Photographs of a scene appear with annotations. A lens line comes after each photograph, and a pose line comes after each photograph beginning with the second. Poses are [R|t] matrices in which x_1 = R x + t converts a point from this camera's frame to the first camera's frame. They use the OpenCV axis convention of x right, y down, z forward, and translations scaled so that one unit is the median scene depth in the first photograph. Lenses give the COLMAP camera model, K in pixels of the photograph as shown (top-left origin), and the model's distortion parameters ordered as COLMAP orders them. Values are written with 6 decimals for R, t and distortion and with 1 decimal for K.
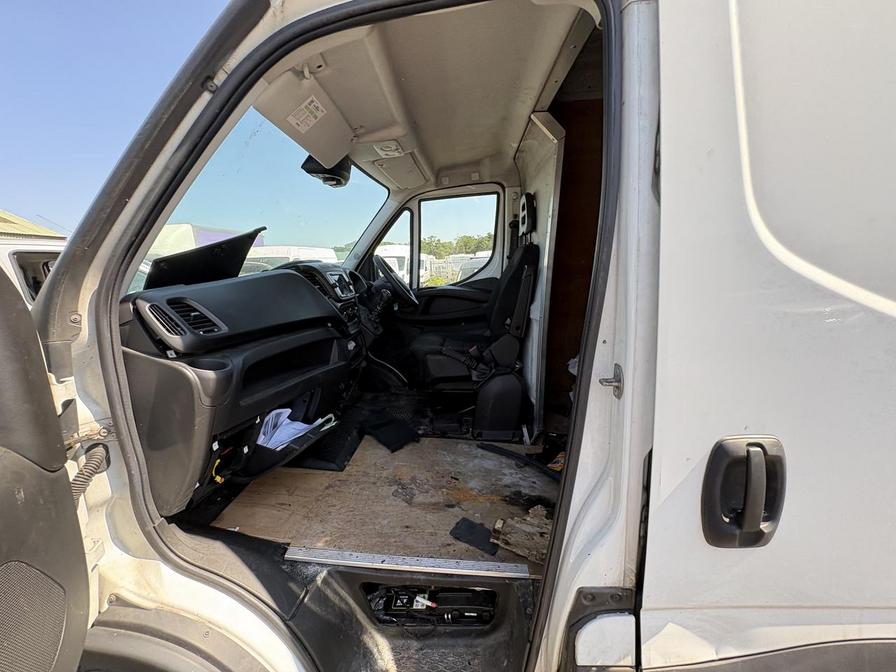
lens RADIAL K [[357.4, 0, 449.0], [0, 357.4, 335.8], [0, 0, 1]] dist [-0.000154, 0.001197]
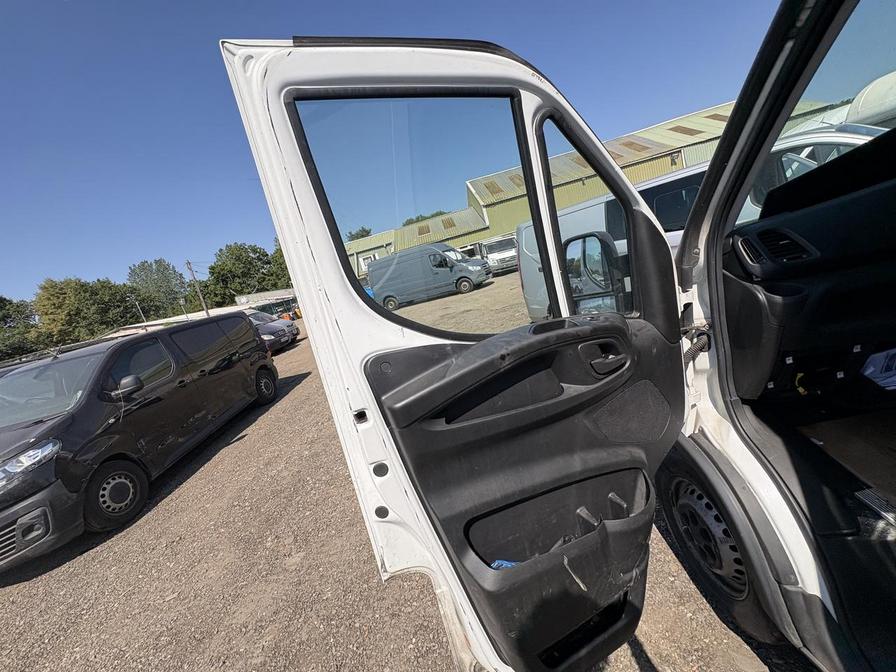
lens RADIAL K [[357.4, 0, 451.2], [0, 357.4, 336.9], [0, 0, 1]] dist [-0.000154, 0.001197]
pose [[-0.012150, 0.258382, -0.965966, 0.505780], [0.075945, 0.963486, 0.256763, -0.155870], [0.997038, -0.070241, -0.031329, -0.027563]]
